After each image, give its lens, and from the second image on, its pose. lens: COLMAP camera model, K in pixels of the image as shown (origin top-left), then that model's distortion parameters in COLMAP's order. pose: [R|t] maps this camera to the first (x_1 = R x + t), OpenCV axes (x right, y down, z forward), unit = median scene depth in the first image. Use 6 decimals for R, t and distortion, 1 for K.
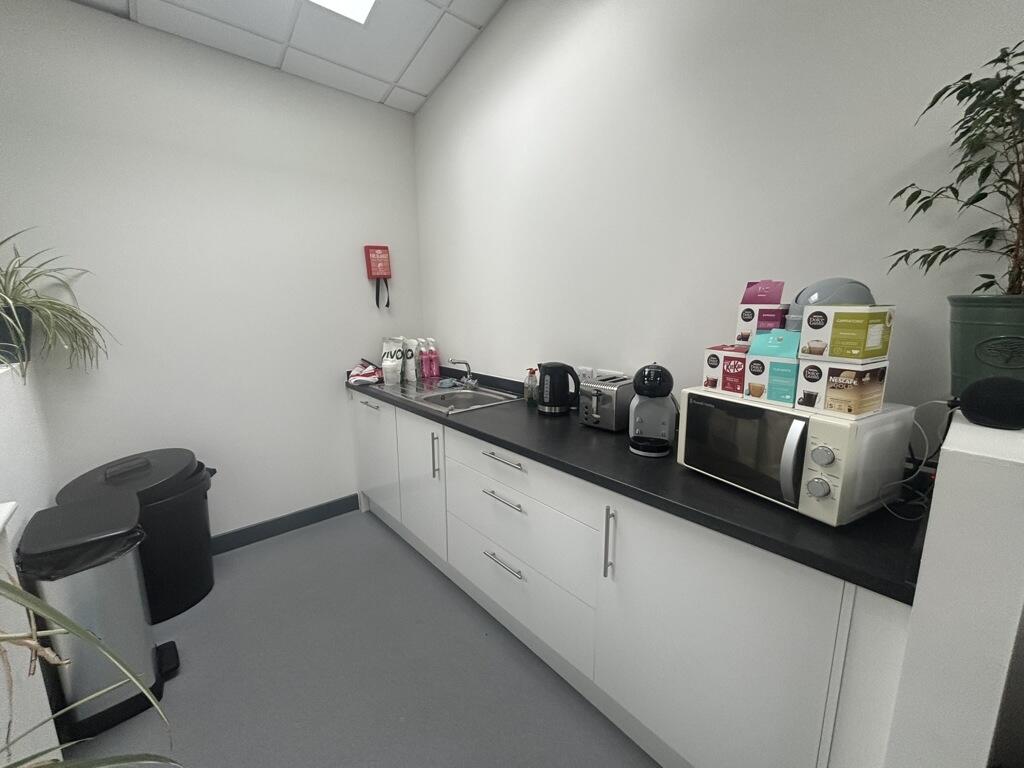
lens RADIAL K [[415.1, 0, 510.1], [0, 415.1, 383.0], [0, 0, 1]] dist [-0.001011, 0.000448]
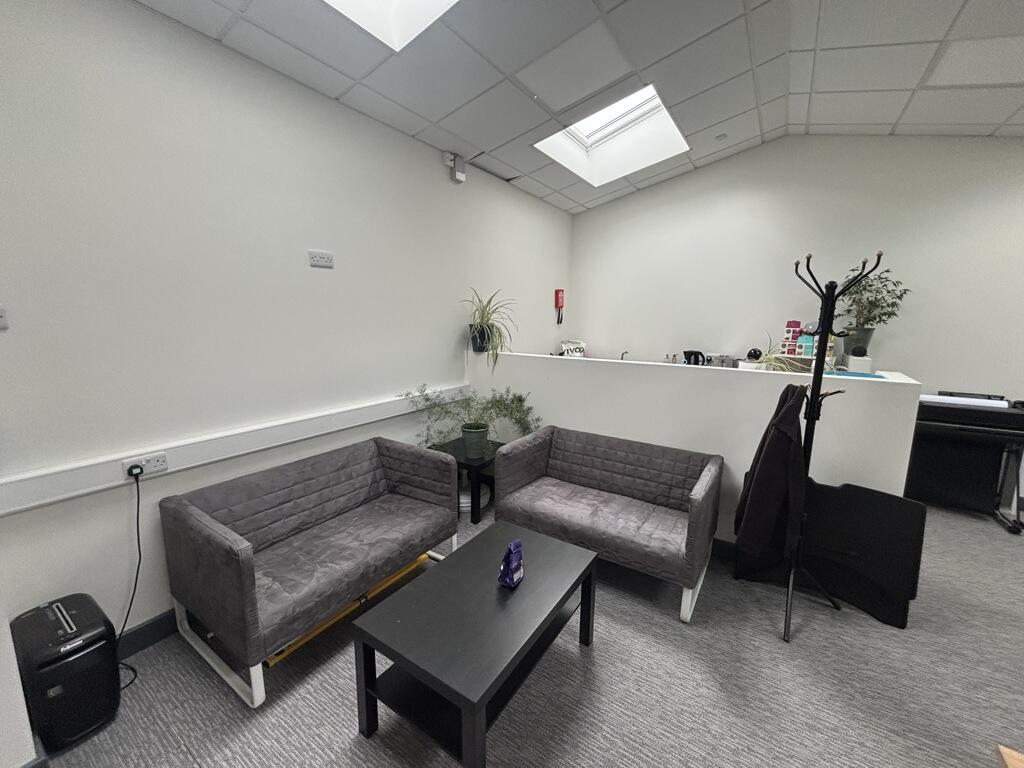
lens RADIAL K [[415.1, 0, 510.1], [0, 415.1, 383.0], [0, 0, 1]] dist [-0.001011, 0.000448]
pose [[0.963298, -0.030740, 0.266668, -2.442561], [0.035862, 0.999254, -0.014361, 0.208124], [-0.266028, 0.023397, 0.963681, -1.546063]]
